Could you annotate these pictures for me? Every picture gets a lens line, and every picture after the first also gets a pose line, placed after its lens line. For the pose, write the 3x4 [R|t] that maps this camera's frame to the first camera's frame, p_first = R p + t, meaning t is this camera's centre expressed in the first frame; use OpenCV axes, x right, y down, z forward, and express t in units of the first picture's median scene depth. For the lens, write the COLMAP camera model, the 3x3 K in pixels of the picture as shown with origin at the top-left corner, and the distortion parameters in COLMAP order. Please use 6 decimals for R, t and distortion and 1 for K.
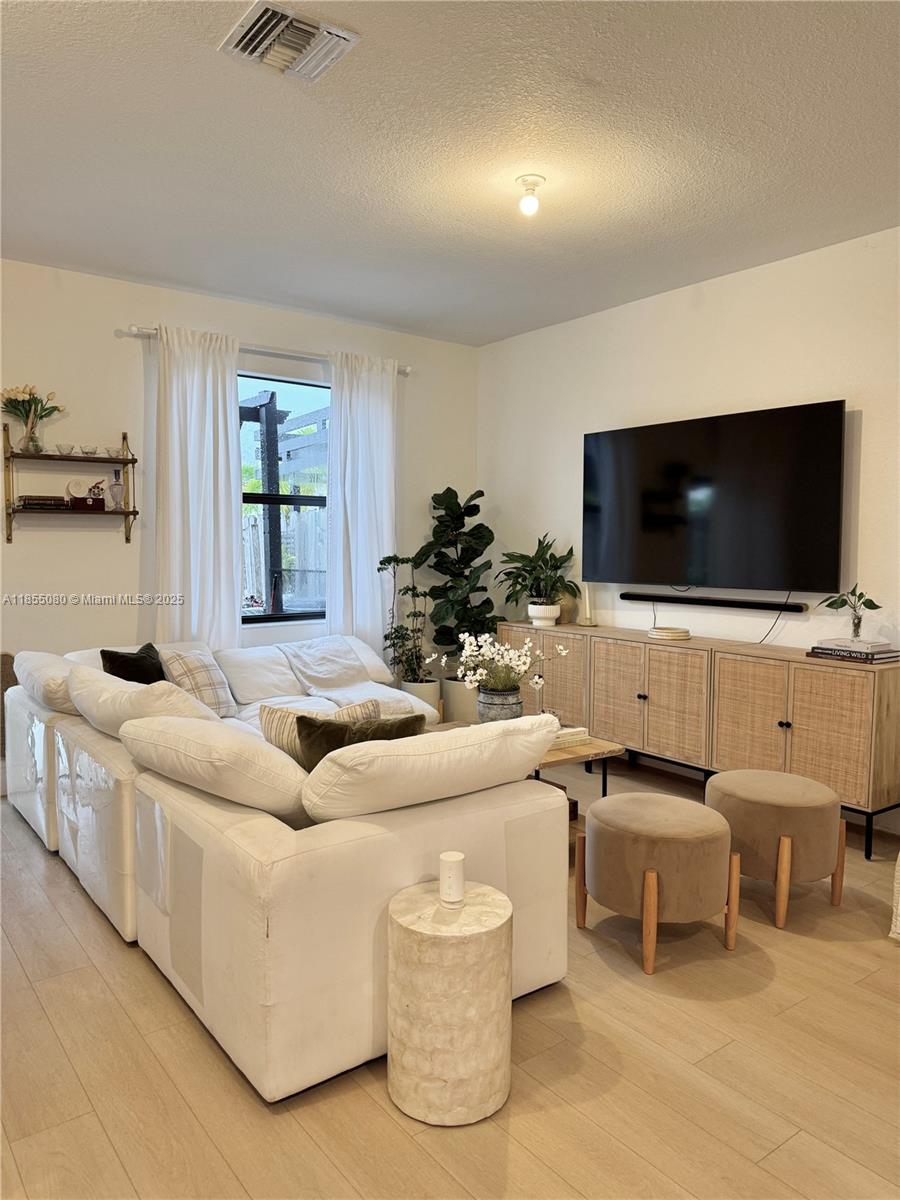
lens RADIAL K [[848.8, 0, 450.0], [0, 848.8, 600.0], [0, 0, 1]] dist [0.113907, -0.146436]
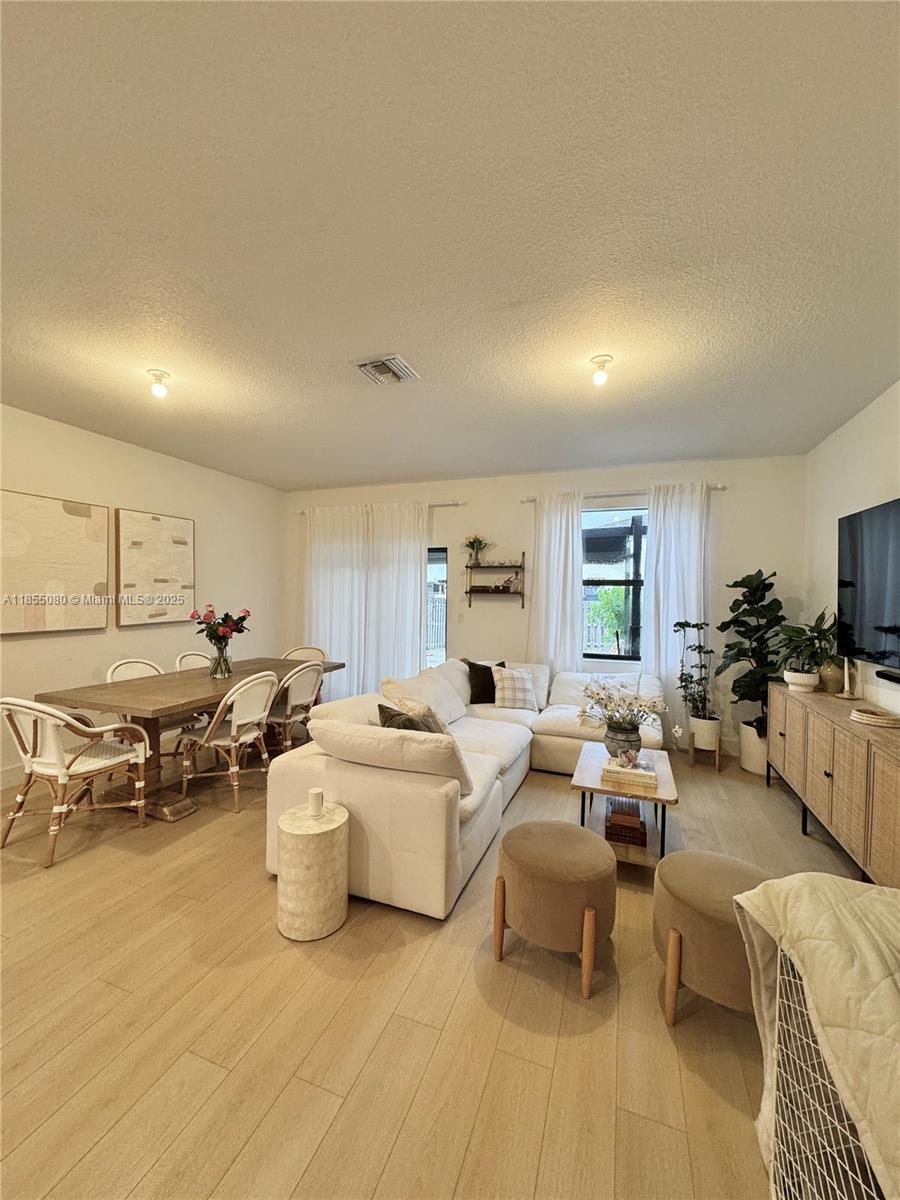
lens RADIAL K [[479.6, 0, 450.0], [0, 479.6, 600.0], [0, 0, 1]] dist [-0.000085, 0.000617]
pose [[0.531601, 0.013434, -0.846889, 0.454756], [-0.071114, 0.997052, -0.028824, -0.043497], [0.844004, 0.075549, 0.530989, 0.299044]]
